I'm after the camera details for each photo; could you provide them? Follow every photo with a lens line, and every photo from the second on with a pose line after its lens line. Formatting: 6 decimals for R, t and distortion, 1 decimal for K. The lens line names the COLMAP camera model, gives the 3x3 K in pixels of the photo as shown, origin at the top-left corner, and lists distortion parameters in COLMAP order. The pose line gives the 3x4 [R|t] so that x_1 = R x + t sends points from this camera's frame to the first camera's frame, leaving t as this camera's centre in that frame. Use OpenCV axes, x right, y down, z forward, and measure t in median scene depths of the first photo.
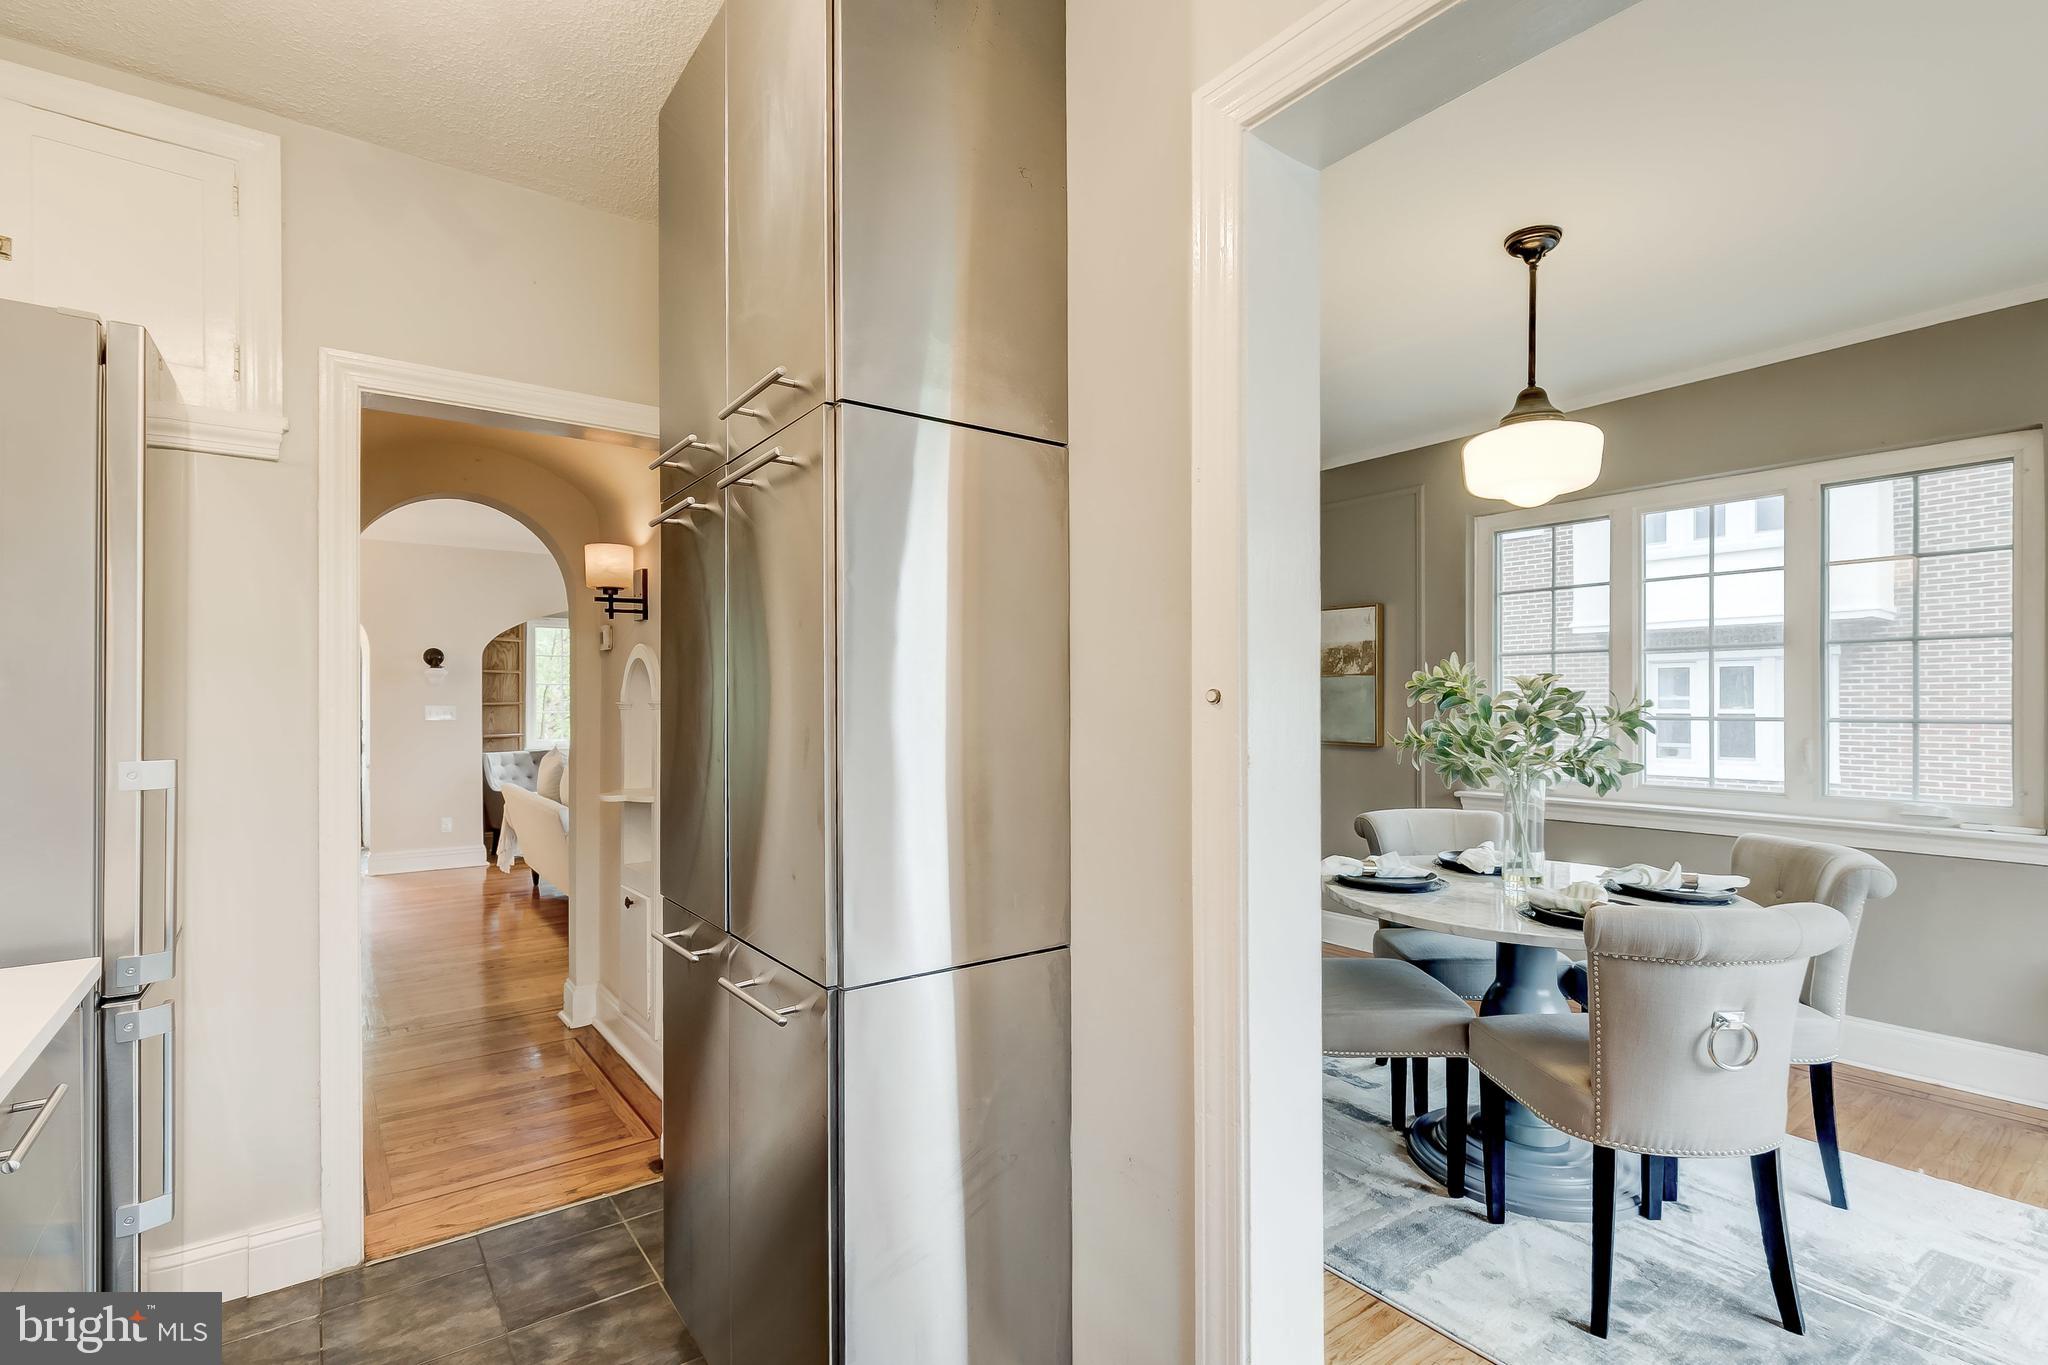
lens RADIAL K [[932.3, 0, 1017.9], [0, 932.3, 701.1], [0, 0, 1]] dist [-0.014833, 0.000464]
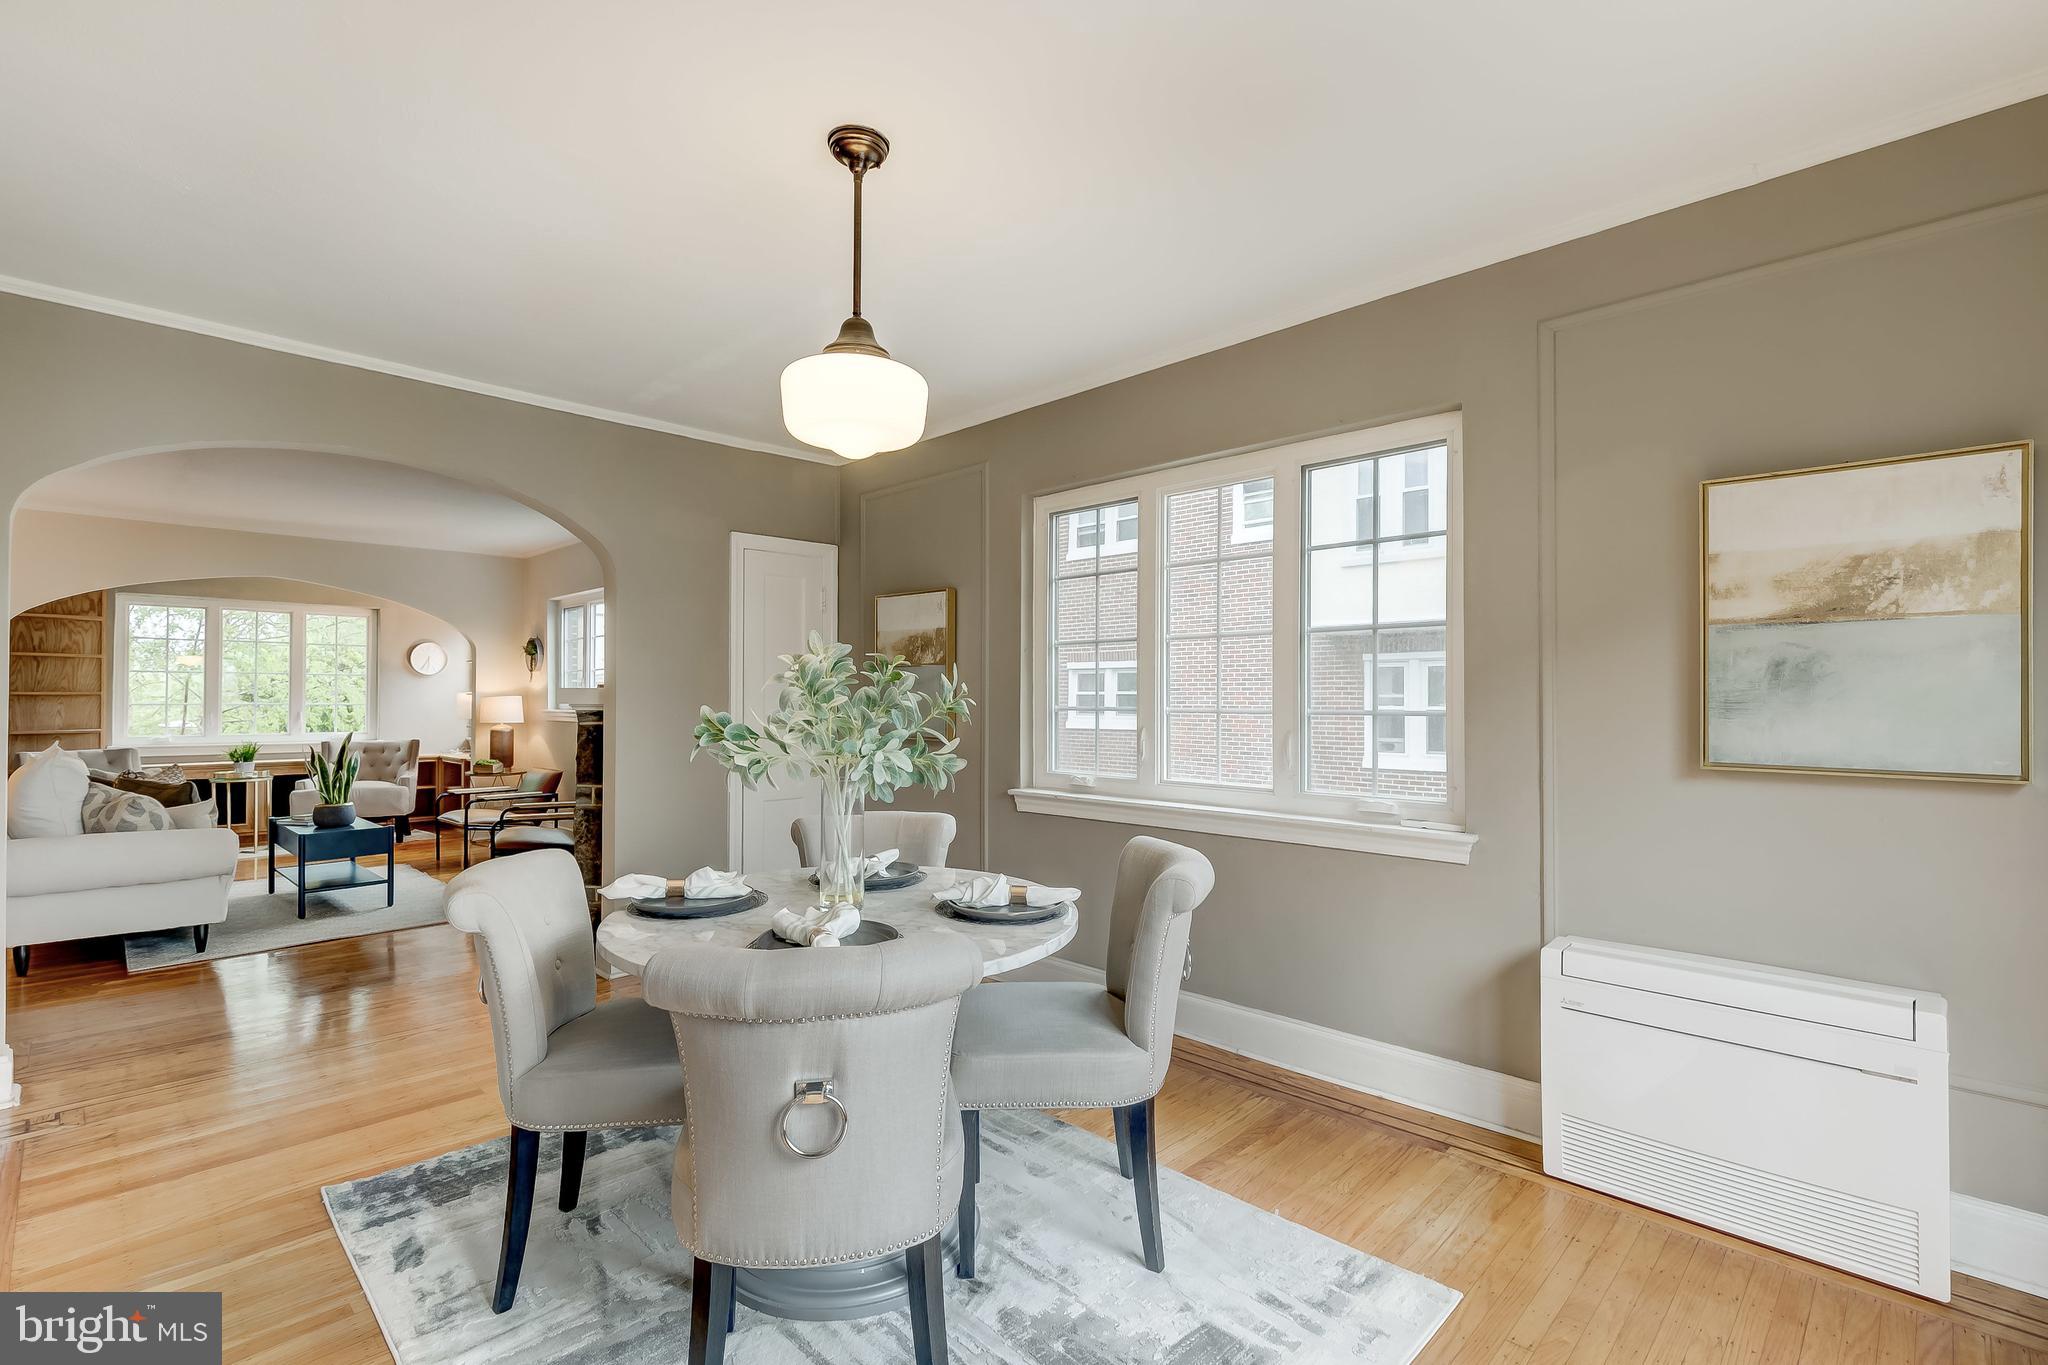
lens RADIAL K [[925.8, 0, 1032.0], [0, 925.8, 692.2], [0, 0, 1]] dist [0.001719, 0.000144]
pose [[0.984952, 0.005912, 0.172726, 0.500183], [-0.004809, 0.999965, -0.006802, 0.008266], [-0.172760, 0.005869, 0.984947, 0.120023]]
